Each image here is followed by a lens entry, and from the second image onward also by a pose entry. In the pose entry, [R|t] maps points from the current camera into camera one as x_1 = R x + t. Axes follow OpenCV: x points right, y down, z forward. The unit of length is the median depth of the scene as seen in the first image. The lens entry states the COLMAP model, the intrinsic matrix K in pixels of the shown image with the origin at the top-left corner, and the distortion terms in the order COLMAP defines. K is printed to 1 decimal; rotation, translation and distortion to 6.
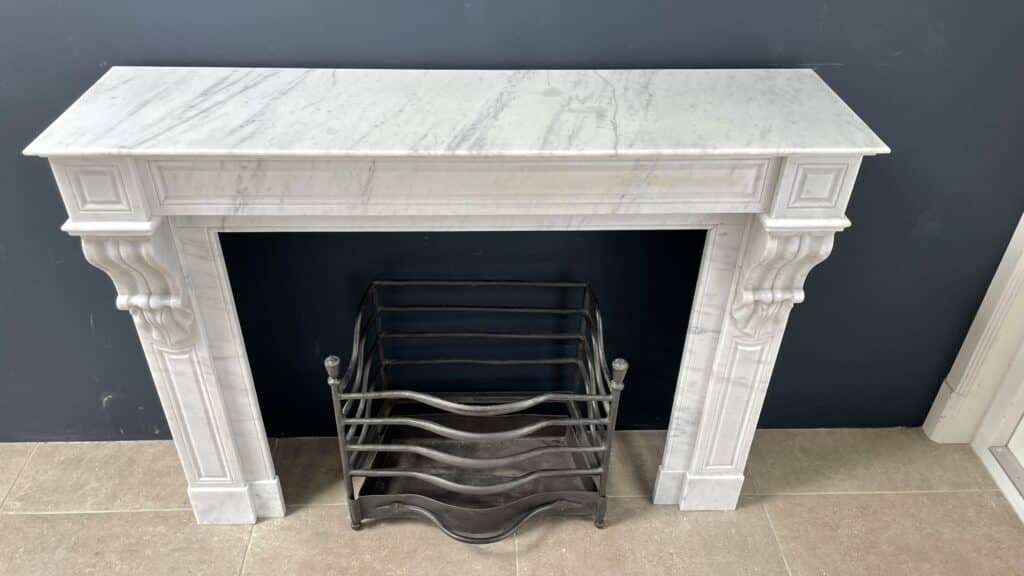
lens RADIAL K [[779.3, 0, 509.8], [0, 779.3, 283.8], [0, 0, 1]] dist [0.082138, -0.114990]
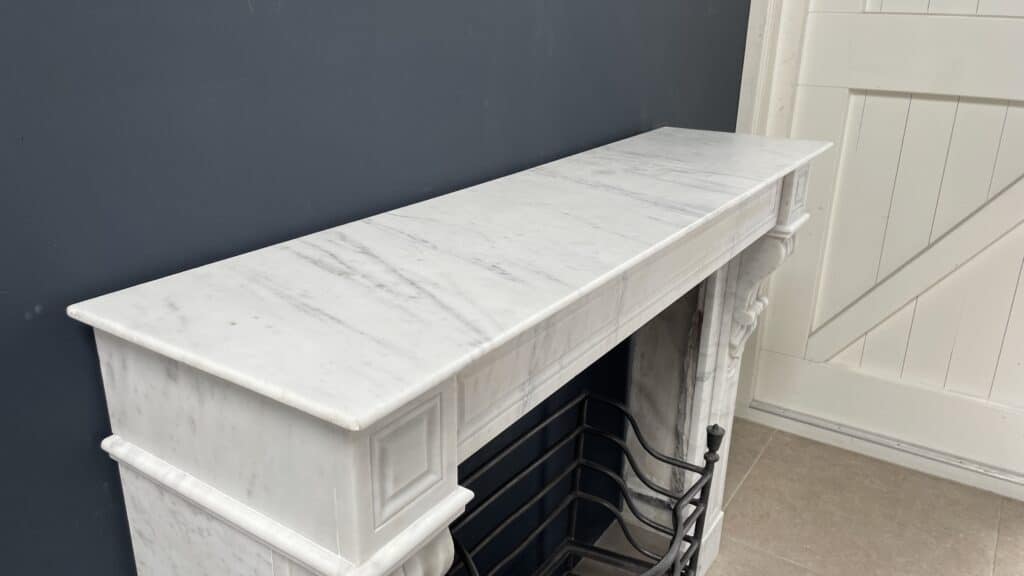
lens RADIAL K [[779.3, 0, 506.5], [0, 779.3, 278.2], [0, 0, 1]] dist [0.082138, -0.114990]
pose [[0.588381, -0.280019, 0.758549, -0.717245], [0.467183, 0.883417, -0.036264, -0.151213], [-0.659960, 0.375719, 0.650606, 0.516020]]
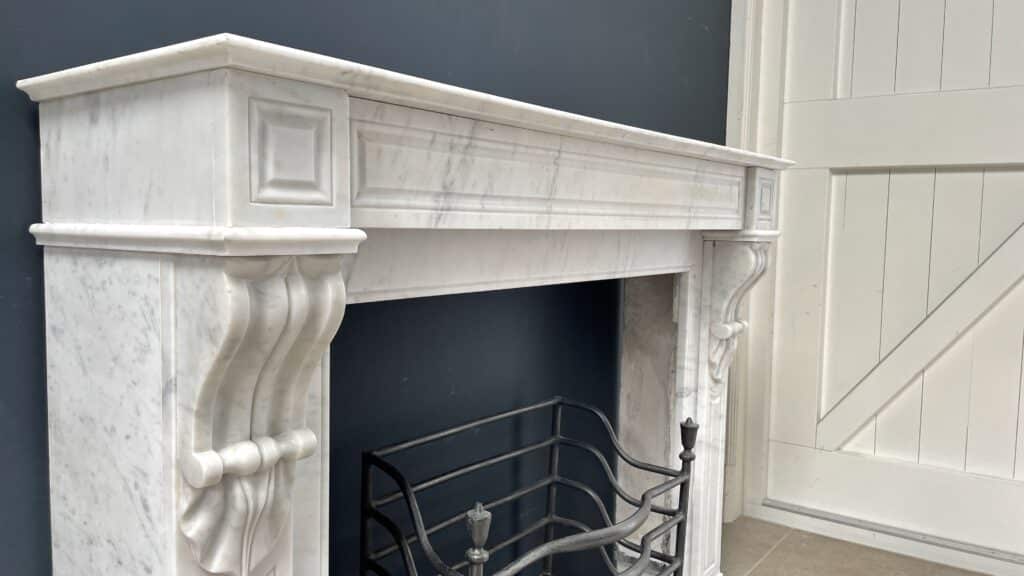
lens RADIAL K [[779.3, 0, 508.2], [0, 779.3, 279.0], [0, 0, 1]] dist [0.082138, -0.114990]
pose [[0.629279, -0.061427, 0.774748, -0.728068], [0.447275, 0.843860, -0.296386, 0.145415], [-0.635573, 0.533035, 0.558498, 0.574034]]
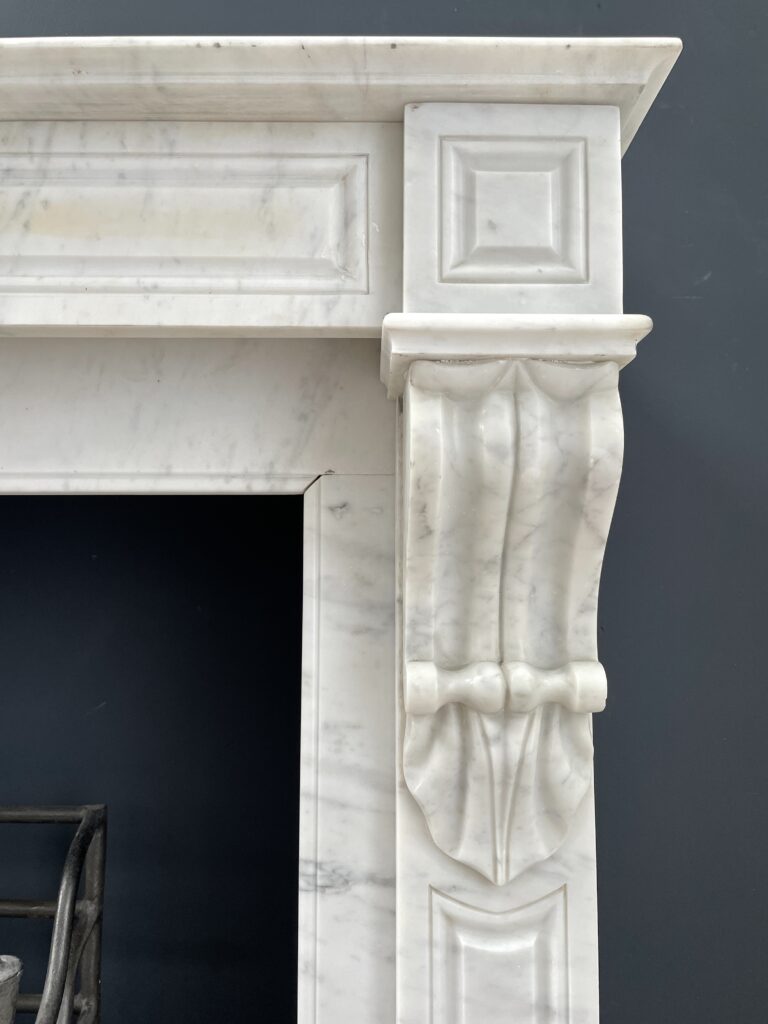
lens RADIAL K [[780.2, 0, 388.8], [0, 780.2, 506.1], [0, 0, 1]] dist [0.072342, -0.100690]
pose [[0.999617, -0.022087, -0.016645, 0.305149], [0.005471, 0.747872, -0.663820, 0.173766], [0.027110, 0.663475, 0.747707, 0.746560]]
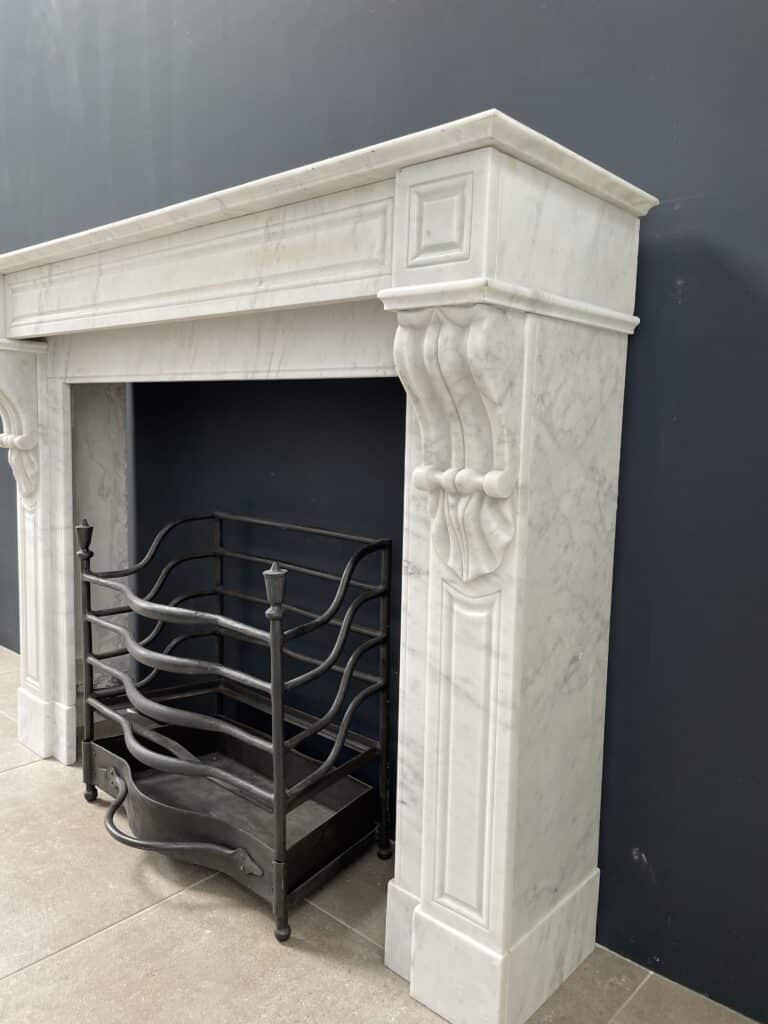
lens RADIAL K [[780.2, 0, 387.2], [0, 780.2, 508.2], [0, 0, 1]] dist [0.072342, -0.100690]
pose [[0.716481, 0.078542, -0.693171, 0.725456], [-0.419736, 0.842194, -0.338423, 0.262764], [0.557204, 0.533423, 0.636383, 0.631970]]
